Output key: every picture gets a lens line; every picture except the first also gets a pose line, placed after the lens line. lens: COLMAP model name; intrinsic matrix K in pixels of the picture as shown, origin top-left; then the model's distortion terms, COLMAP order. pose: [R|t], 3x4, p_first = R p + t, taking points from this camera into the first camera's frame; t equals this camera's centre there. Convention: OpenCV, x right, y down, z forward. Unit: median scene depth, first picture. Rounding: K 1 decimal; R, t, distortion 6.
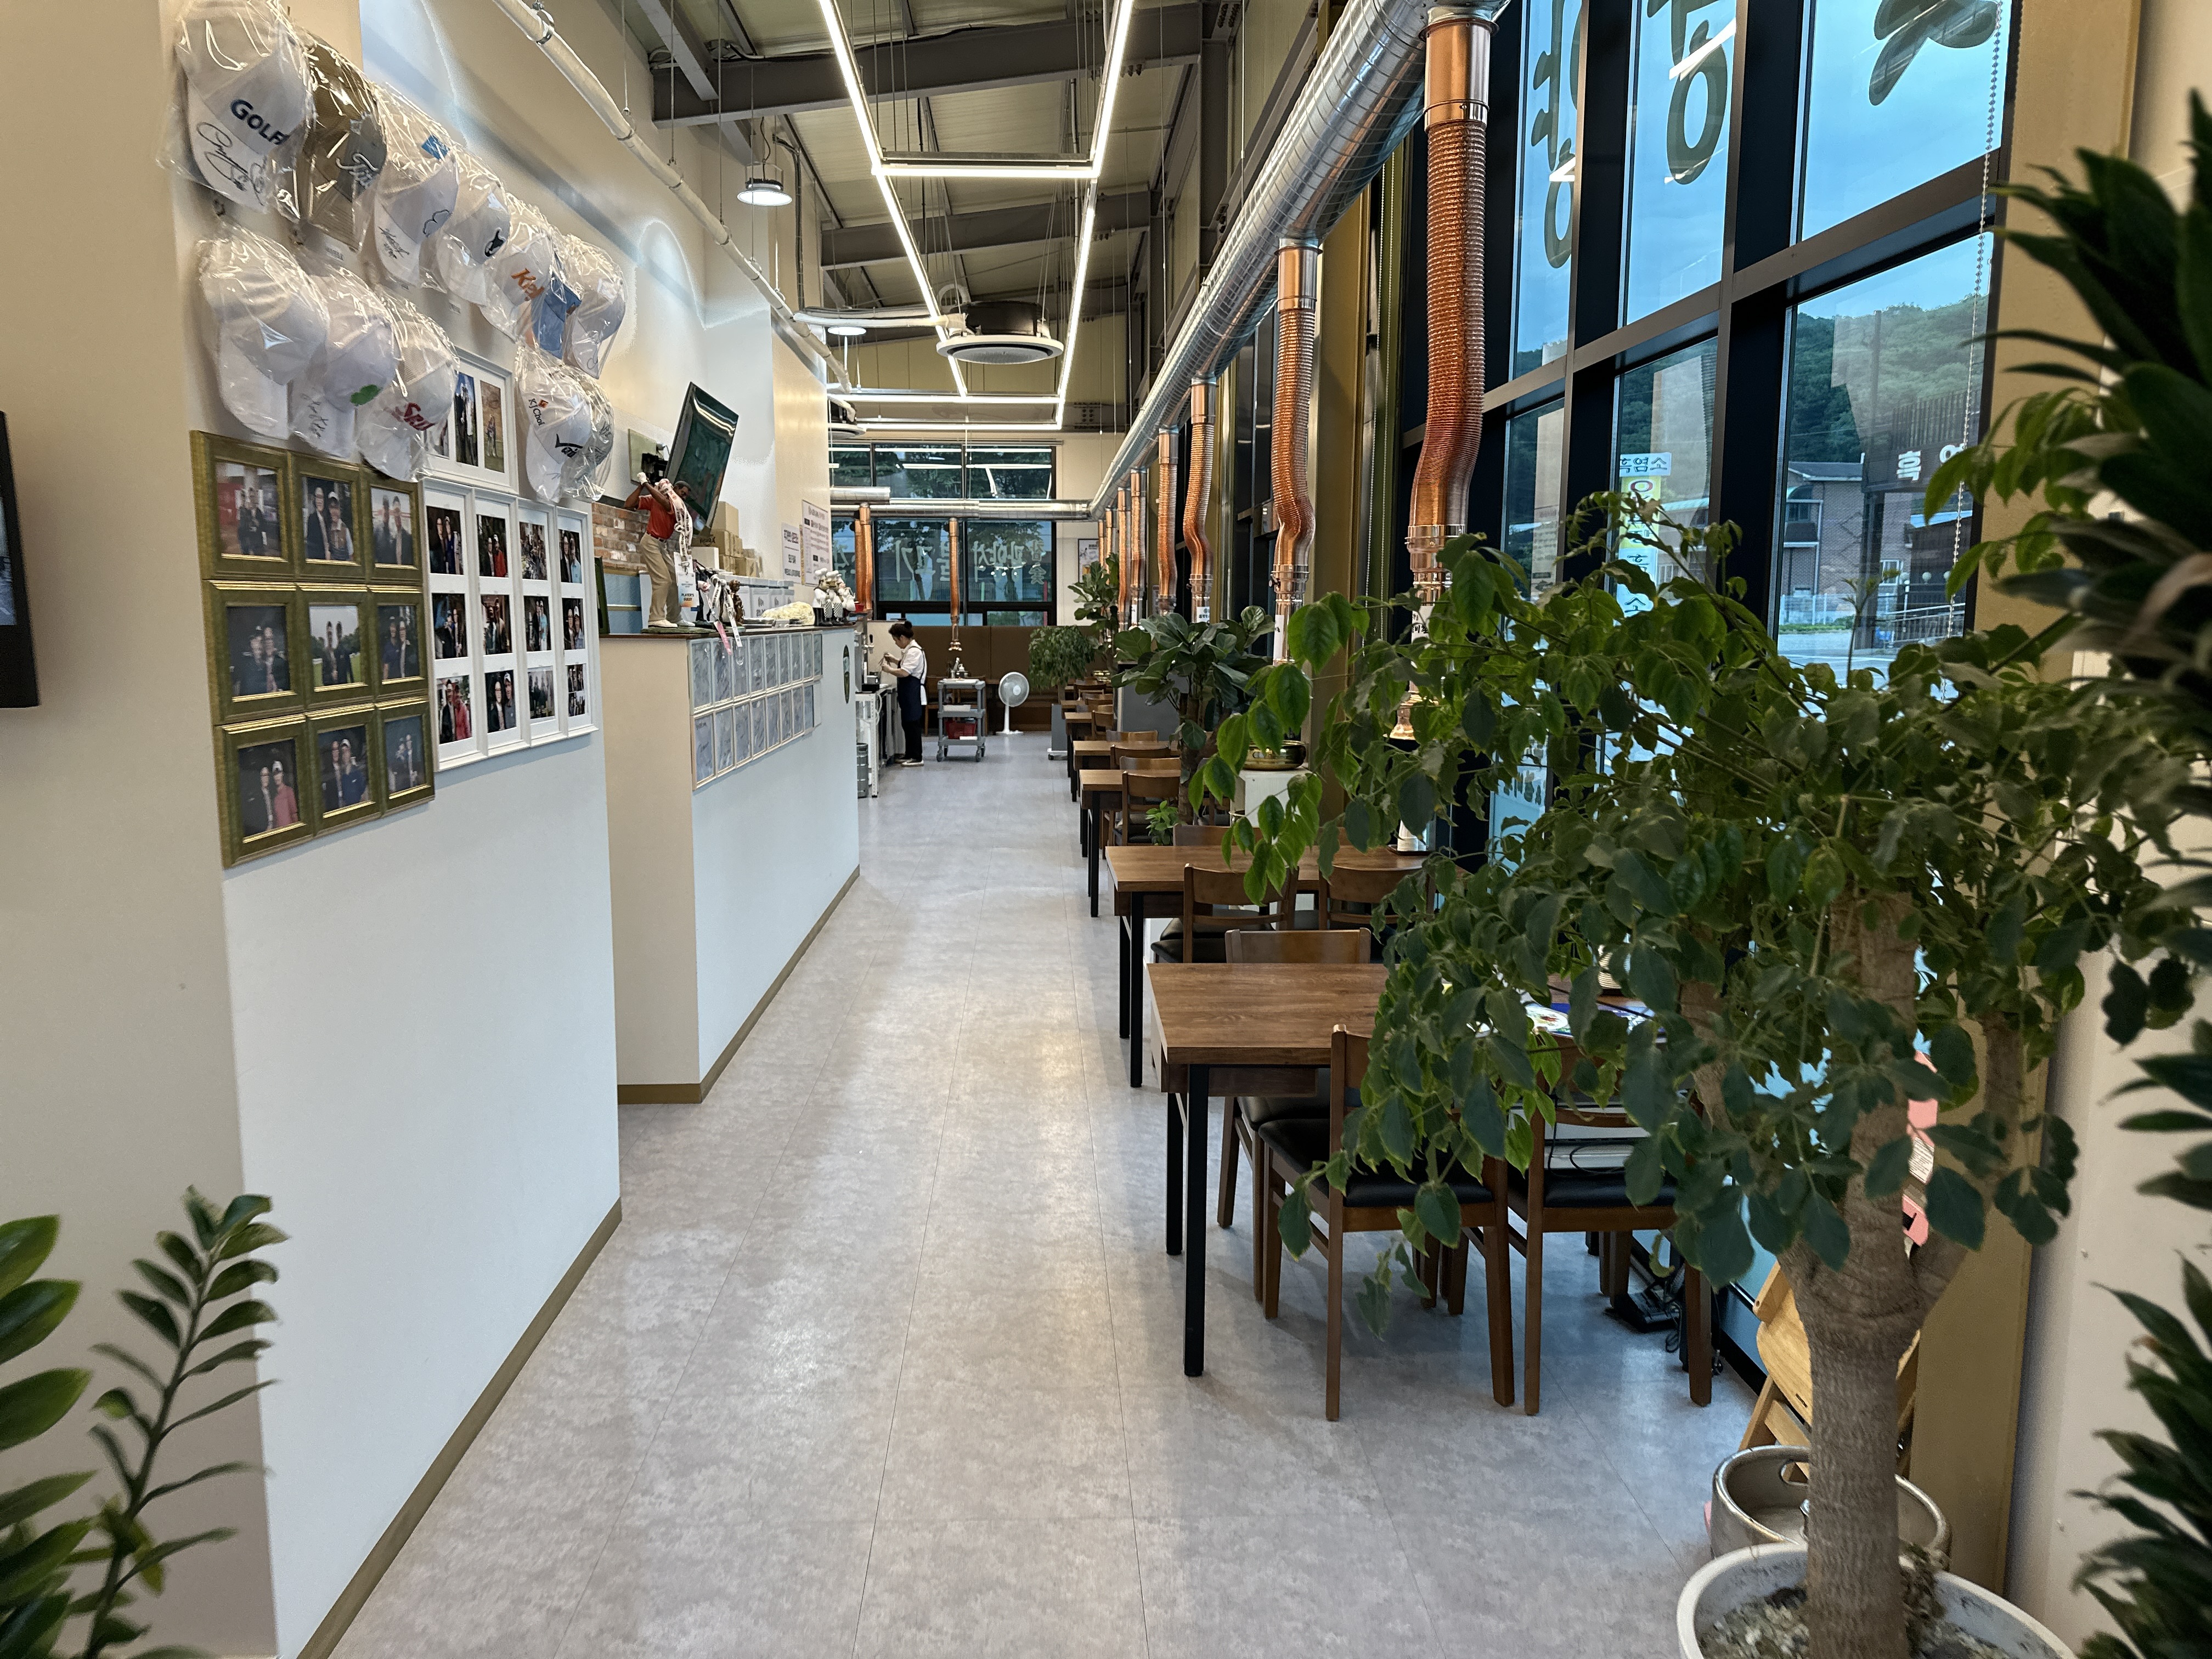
lens RADIAL K [[1548.1, 0, 1106.0], [0, 1548.1, 829.5], [0, 0, 1]] dist [-0.002779, -0.004339]
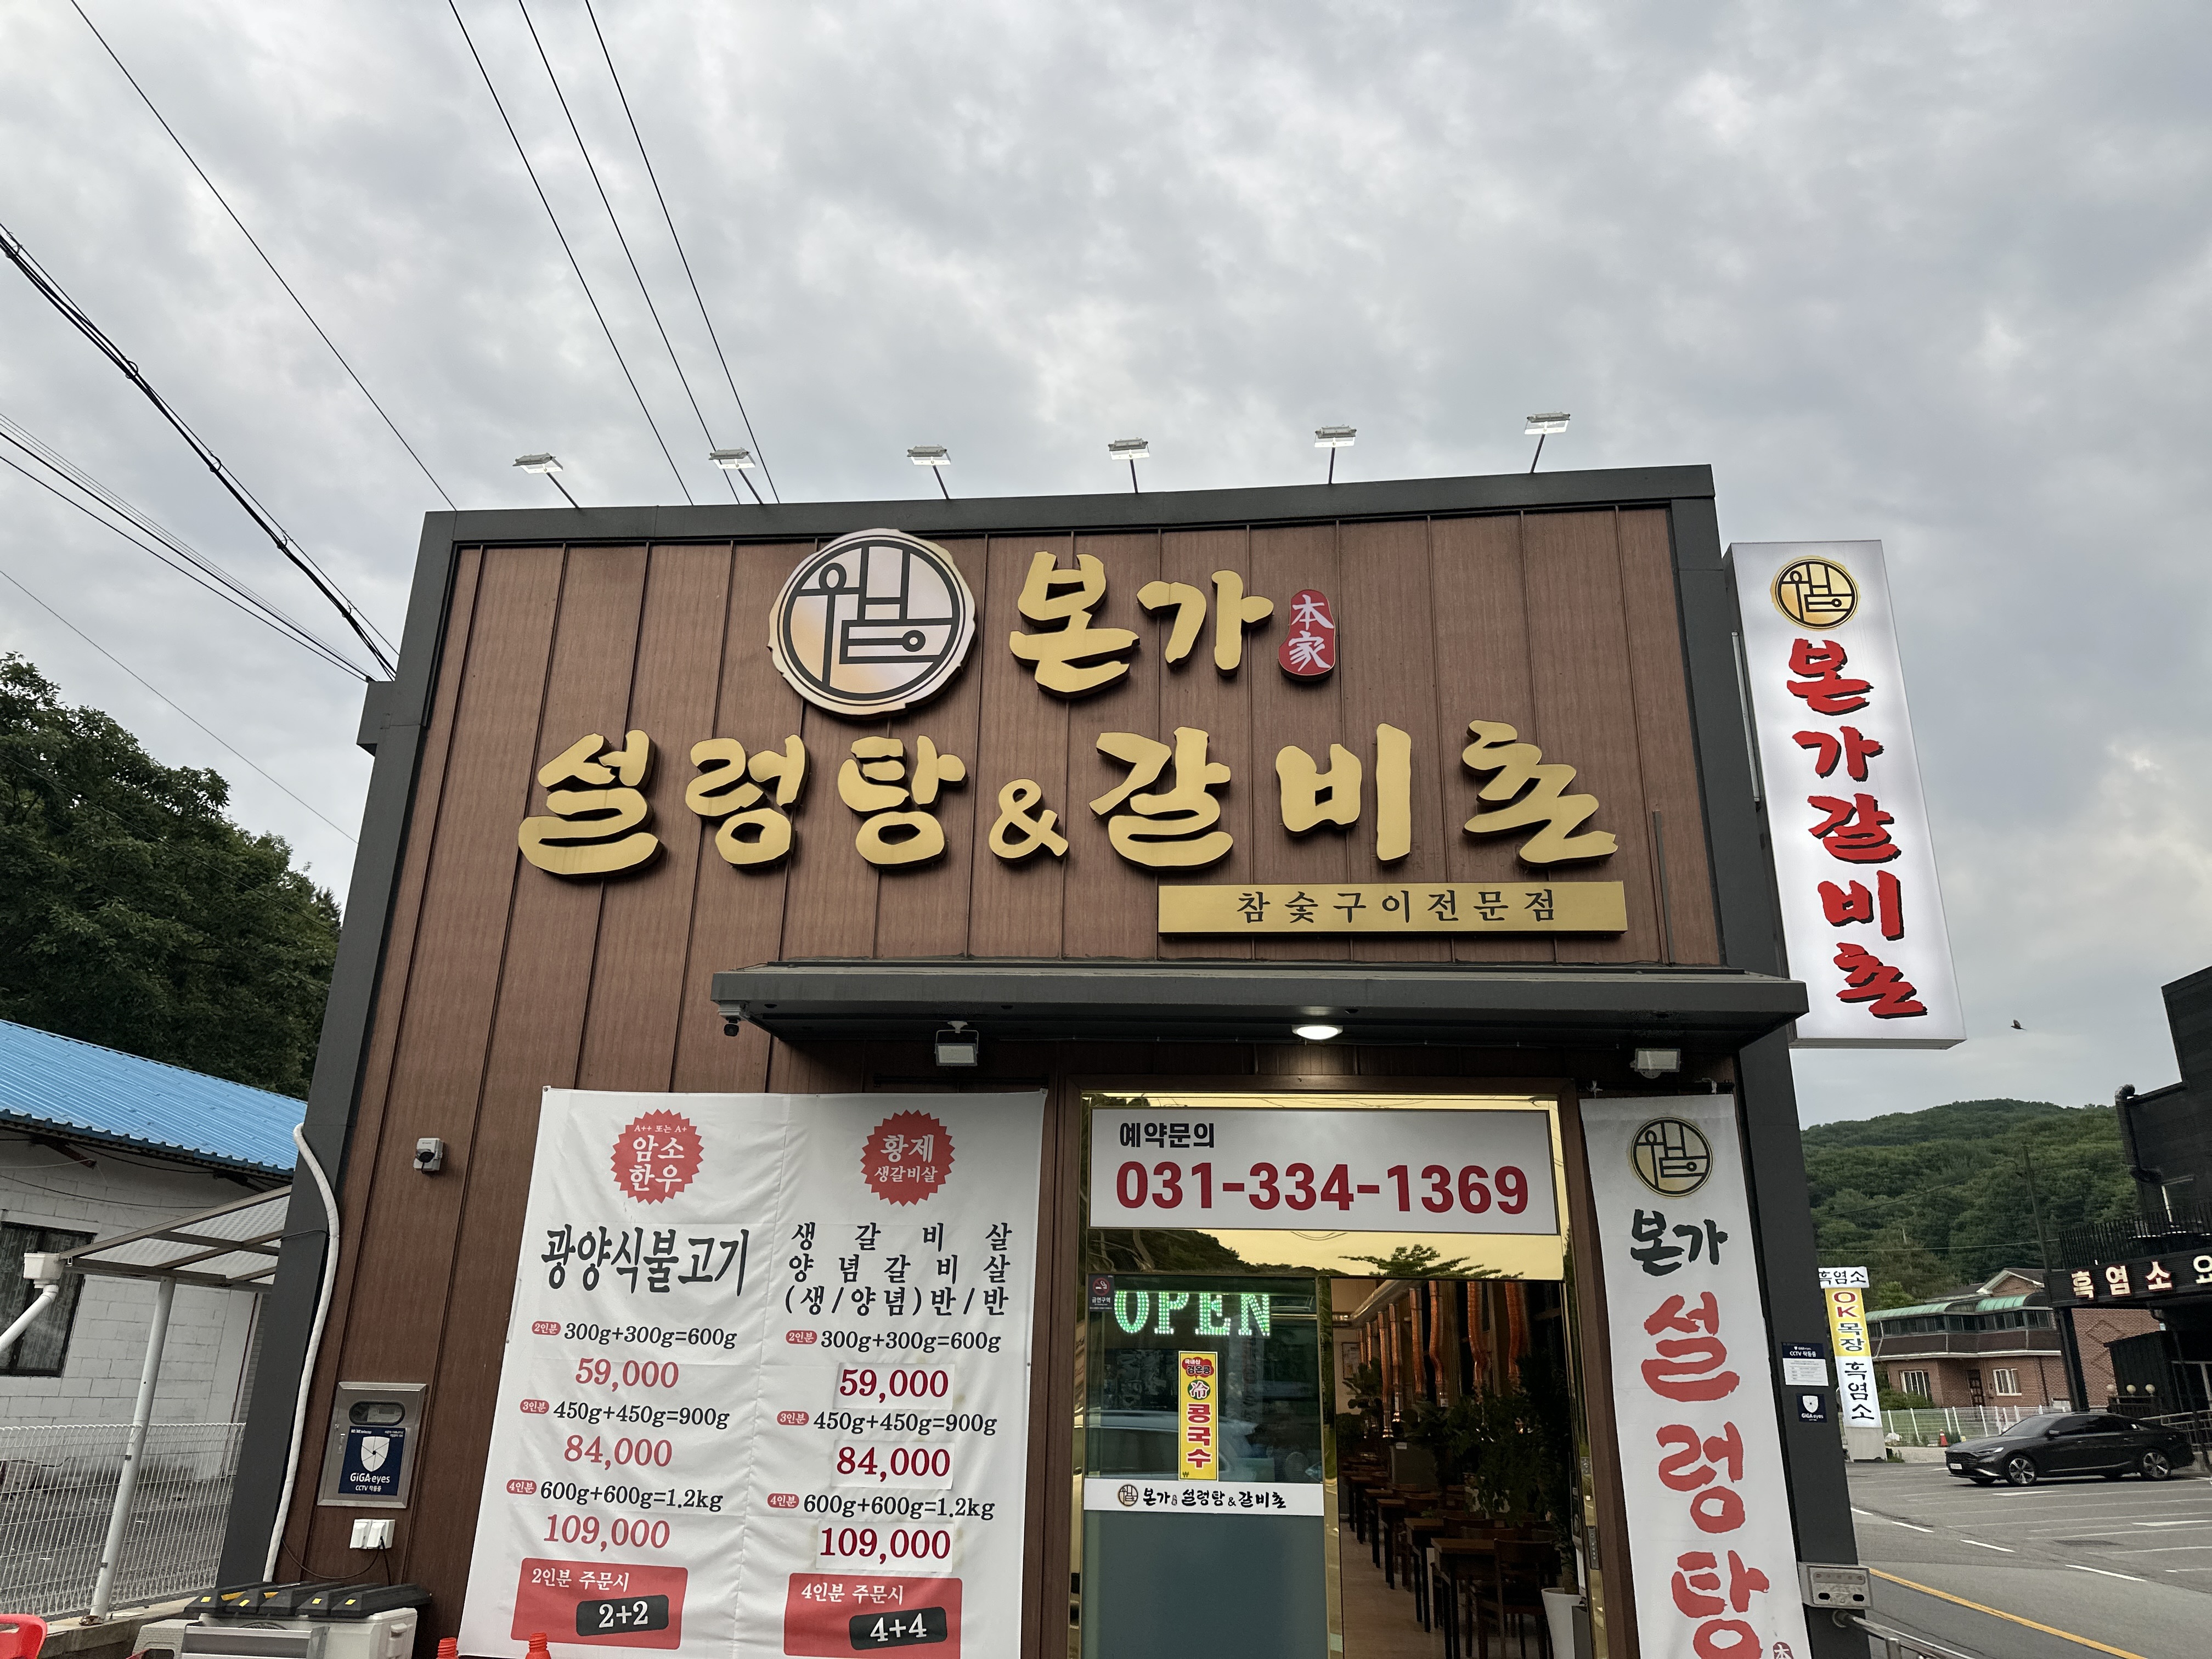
lens RADIAL K [[1548.1, 0, 1106.0], [0, 1548.1, 829.5], [0, 0, 1]] dist [-0.002779, -0.004339]
pose [[0.989809, -0.025041, -0.140185, -0.028166], [-0.044574, 0.880470, -0.472001, 0.069049], [0.135248, 0.473440, 0.870381, -0.459408]]
